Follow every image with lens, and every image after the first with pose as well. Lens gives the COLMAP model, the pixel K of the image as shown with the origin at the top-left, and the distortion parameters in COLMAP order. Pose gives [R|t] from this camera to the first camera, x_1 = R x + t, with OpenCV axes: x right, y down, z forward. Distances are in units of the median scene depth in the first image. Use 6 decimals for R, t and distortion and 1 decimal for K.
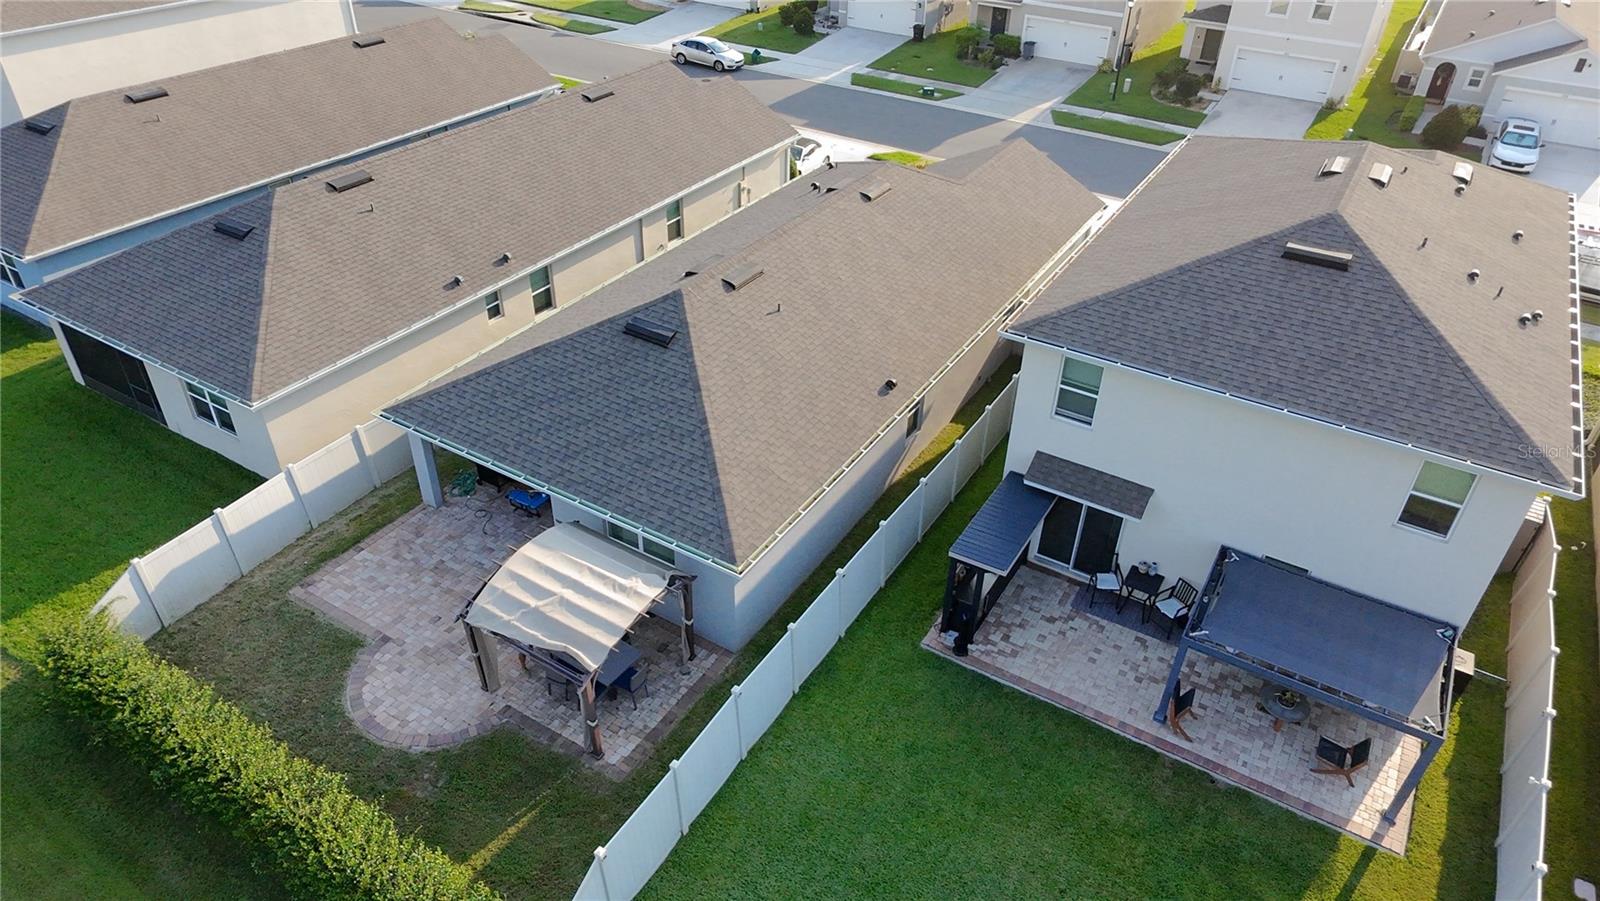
lens RADIAL K [[1031.4, 0, 800.0], [0, 1031.4, 450.5], [0, 0, 1]] dist [0.009180, 0.001948]
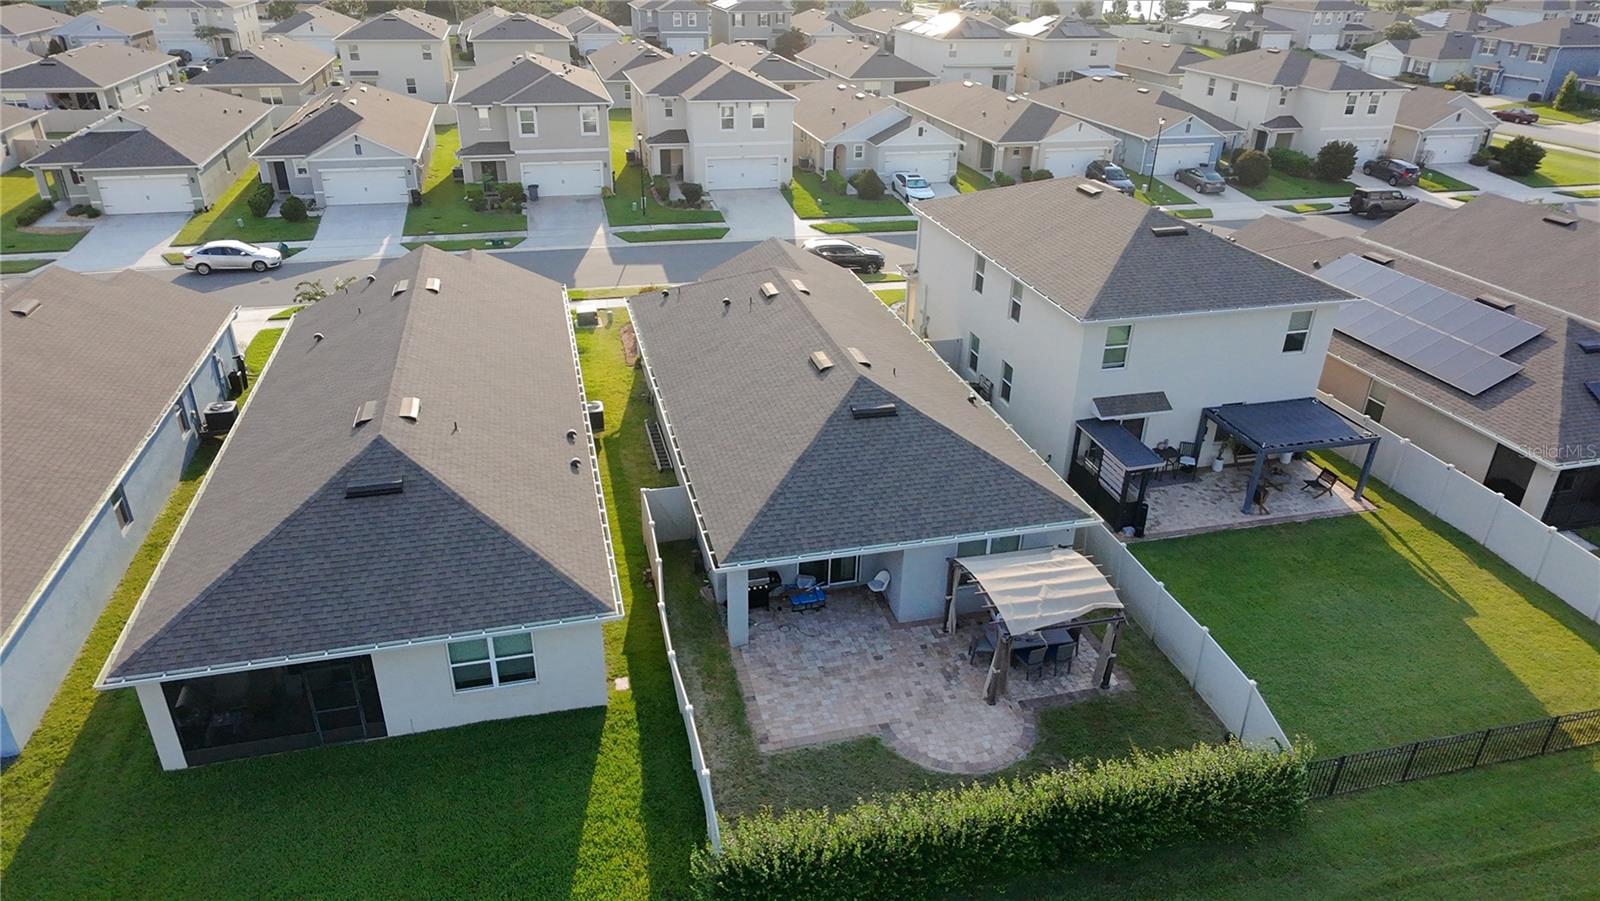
lens RADIAL K [[1031.8, 0, 810.3], [0, 1031.8, 455.3], [0, 0, 1]] dist [0.003604, 0.003245]
pose [[0.690731, -0.339106, 0.638669, -0.433466], [0.411089, 0.910761, 0.038975, -0.063462], [-0.594892, 0.235629, 0.768494, 0.054714]]
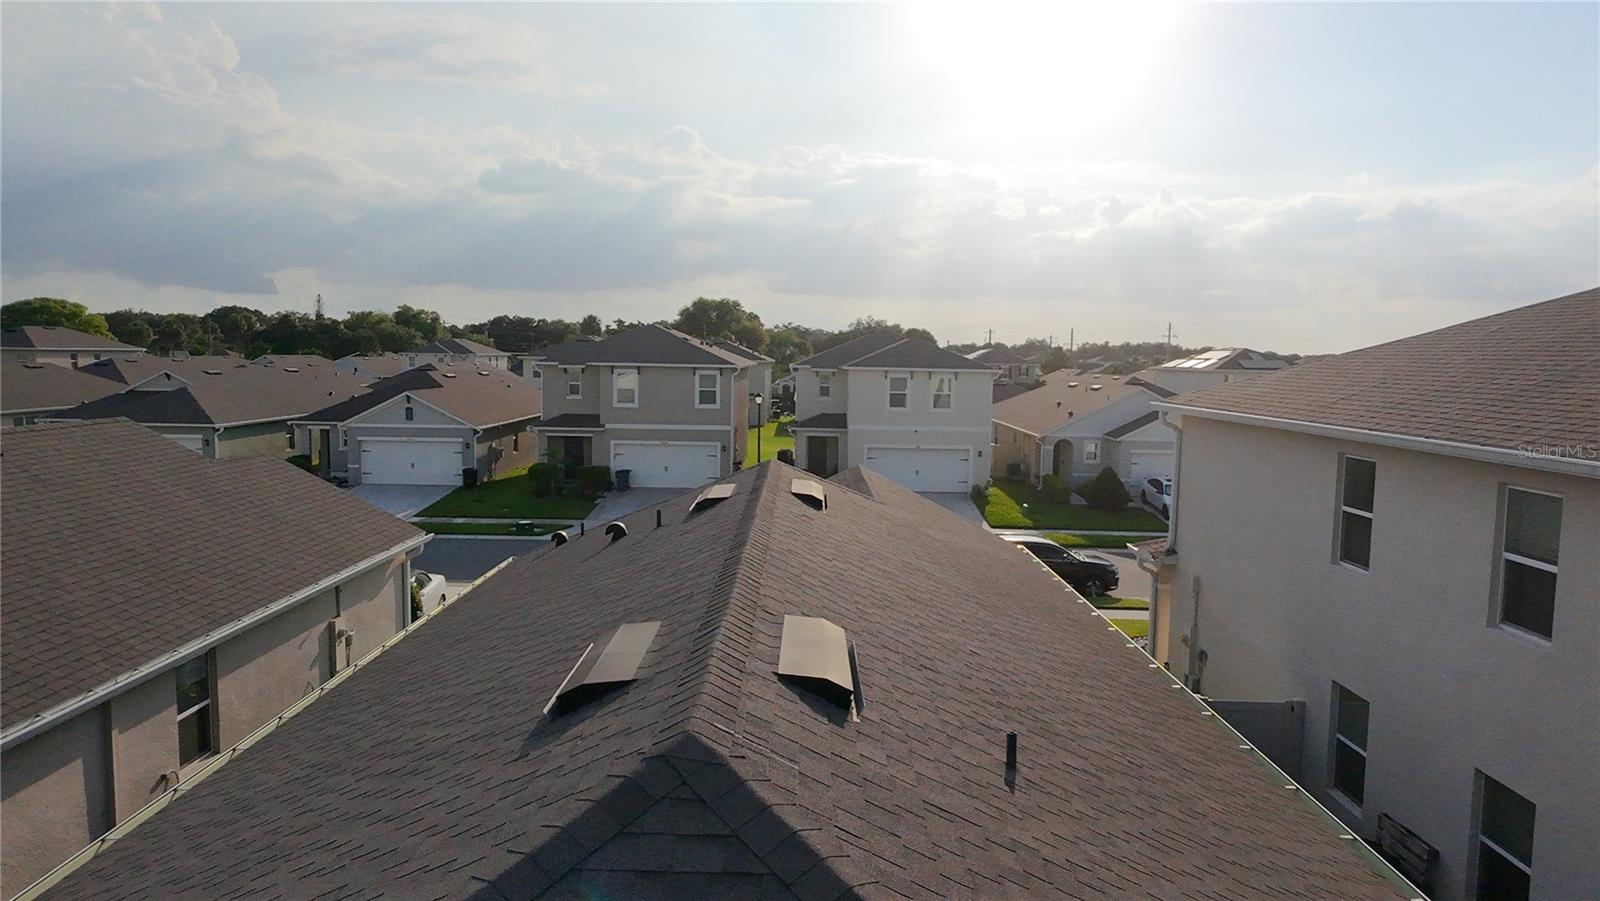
lens RADIAL K [[1031.8, 0, 810.3], [0, 1031.8, 455.3], [0, 0, 1]] dist [0.003604, 0.003245]
pose [[0.850792, -0.063574, 0.521643, -0.082686], [0.304176, 0.869036, -0.390195, -0.055988], [-0.428521, 0.490646, 0.758707, 0.376297]]
